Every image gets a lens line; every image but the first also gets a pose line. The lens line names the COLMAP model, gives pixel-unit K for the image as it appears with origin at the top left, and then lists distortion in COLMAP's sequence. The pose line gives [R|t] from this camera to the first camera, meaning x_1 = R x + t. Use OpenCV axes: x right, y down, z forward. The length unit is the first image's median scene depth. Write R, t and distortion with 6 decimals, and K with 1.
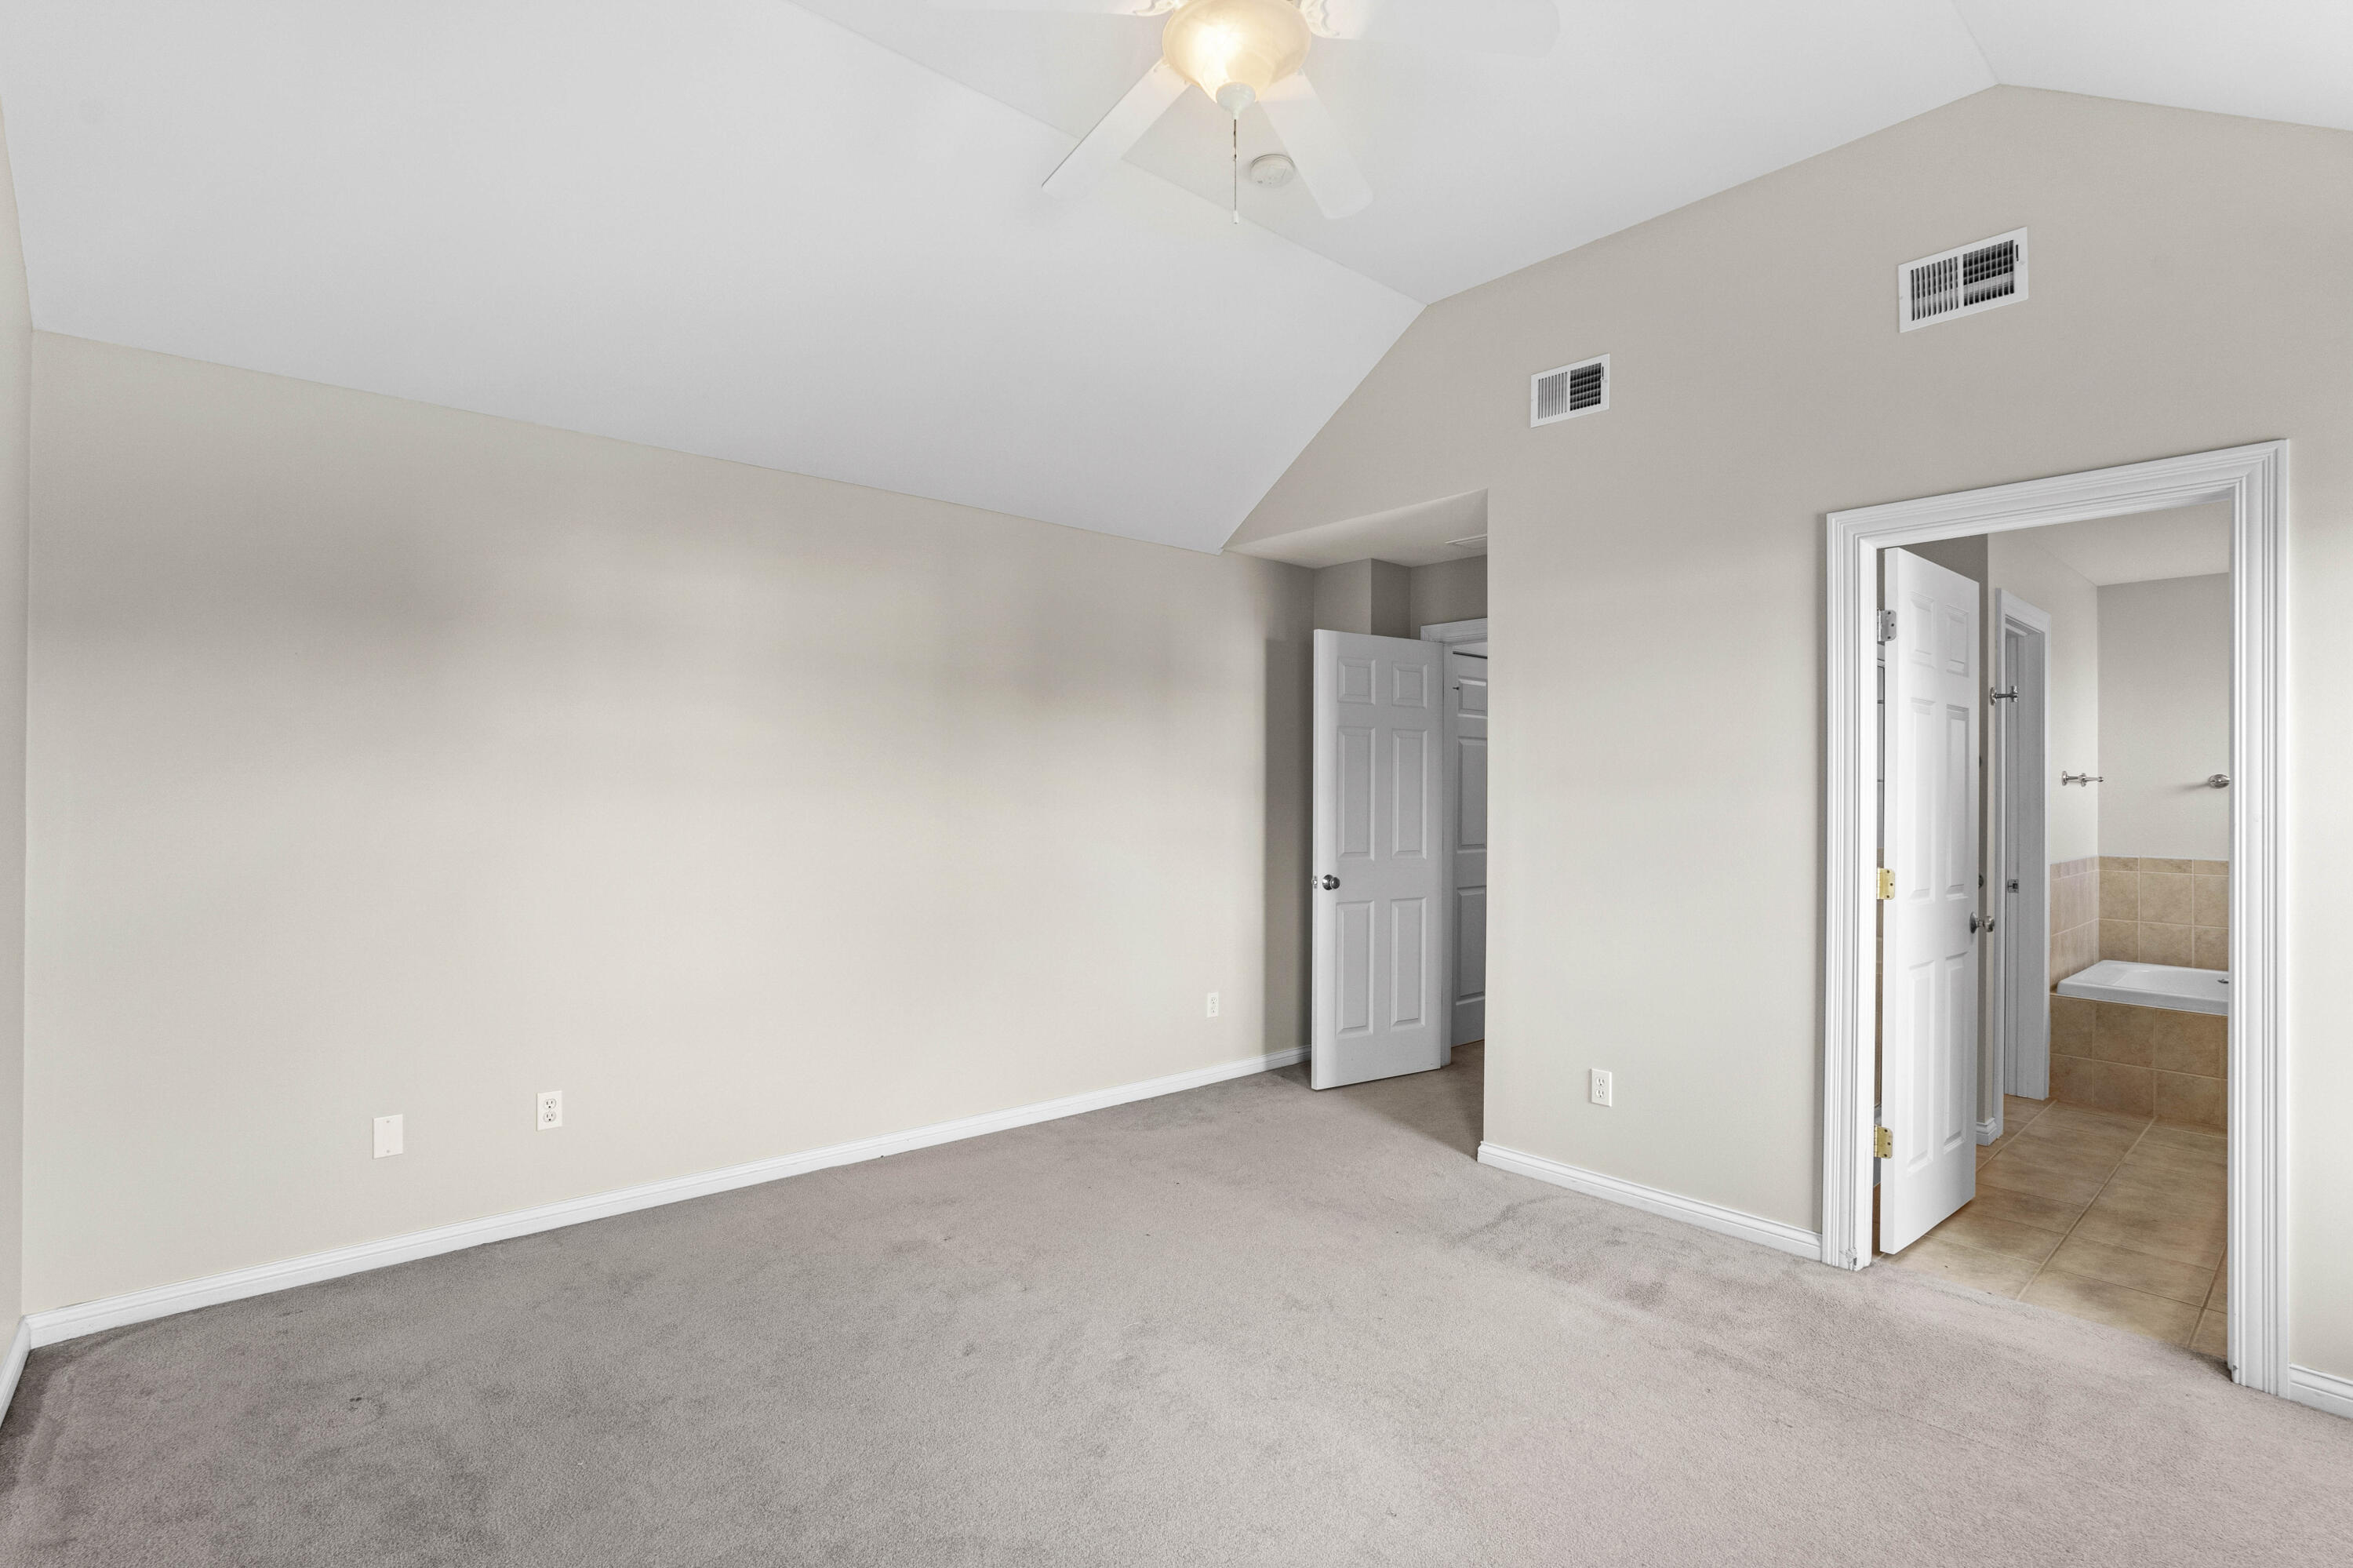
lens RADIAL K [[1101.3, 0, 1172.3], [0, 1101.3, 789.1], [0, 0, 1]] dist [-0.050842, 0.024925]
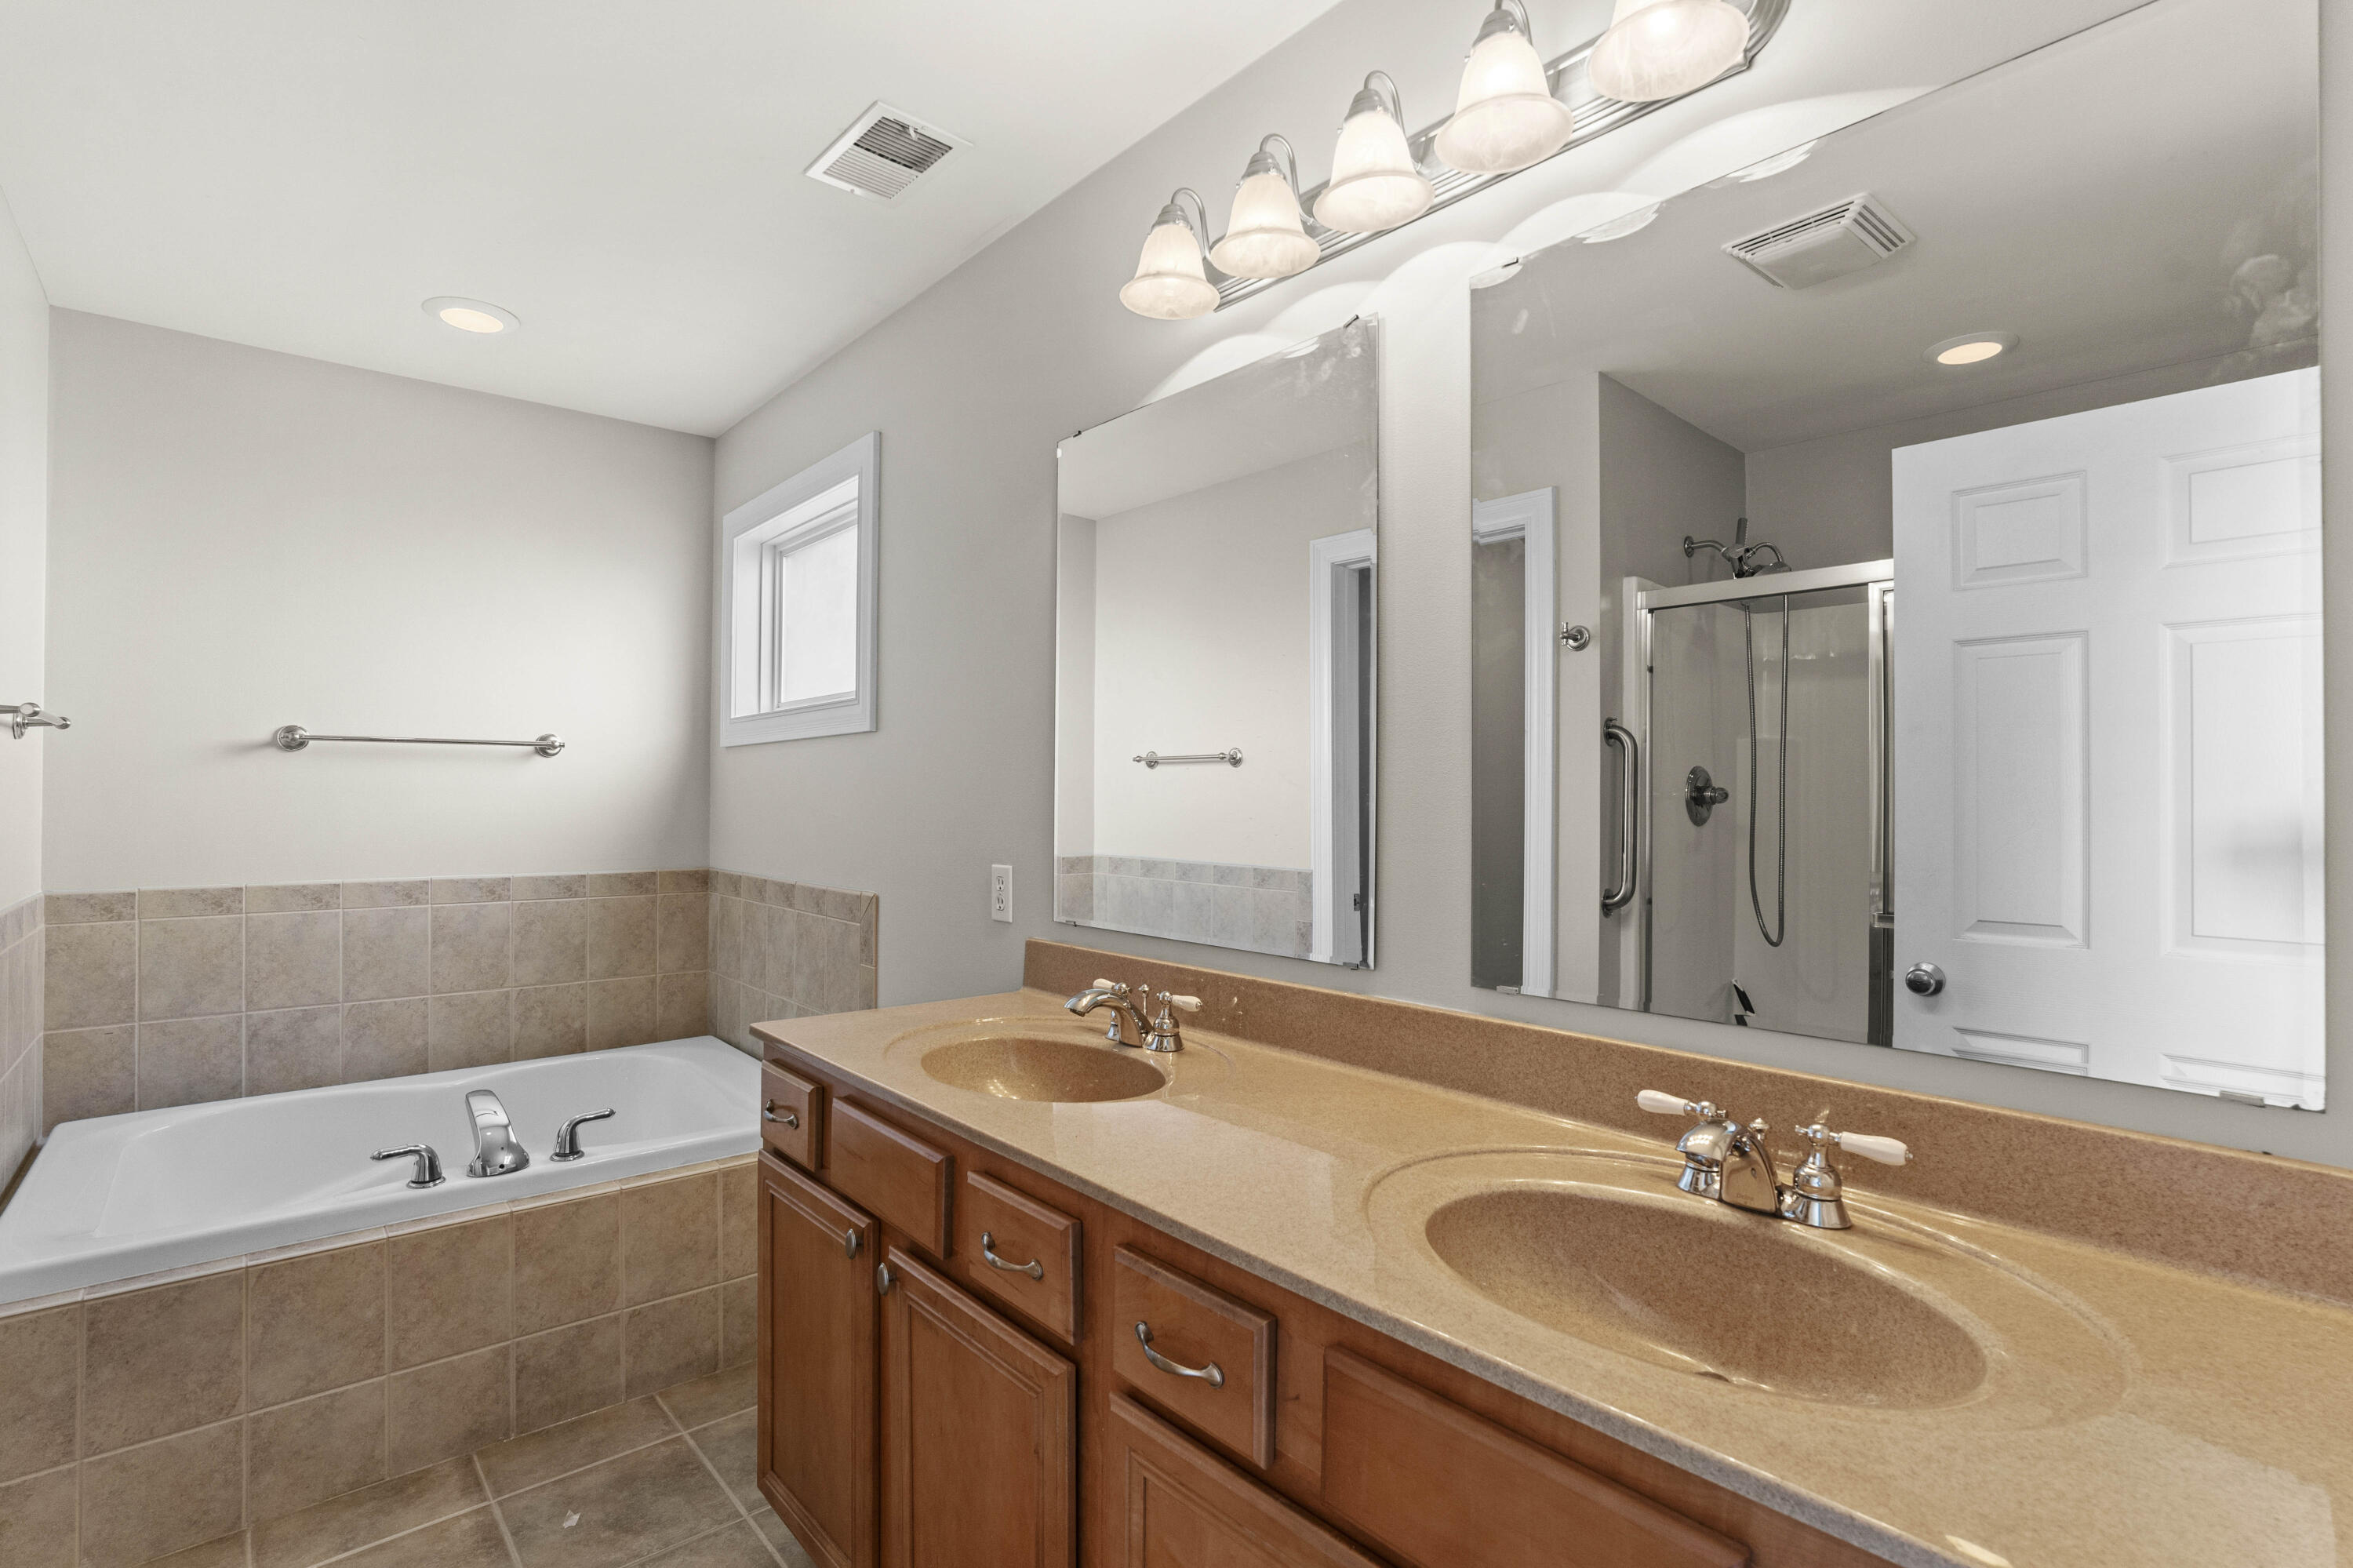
lens RADIAL K [[1101.3, 0, 1172.3], [0, 1101.3, 789.1], [0, 0, 1]] dist [-0.050842, 0.024925]
pose [[-0.003736, -0.005587, 0.999977, 0.422228], [-0.010310, 0.999931, 0.005548, 0.010350], [-0.999940, -0.010289, -0.003793, 0.544884]]
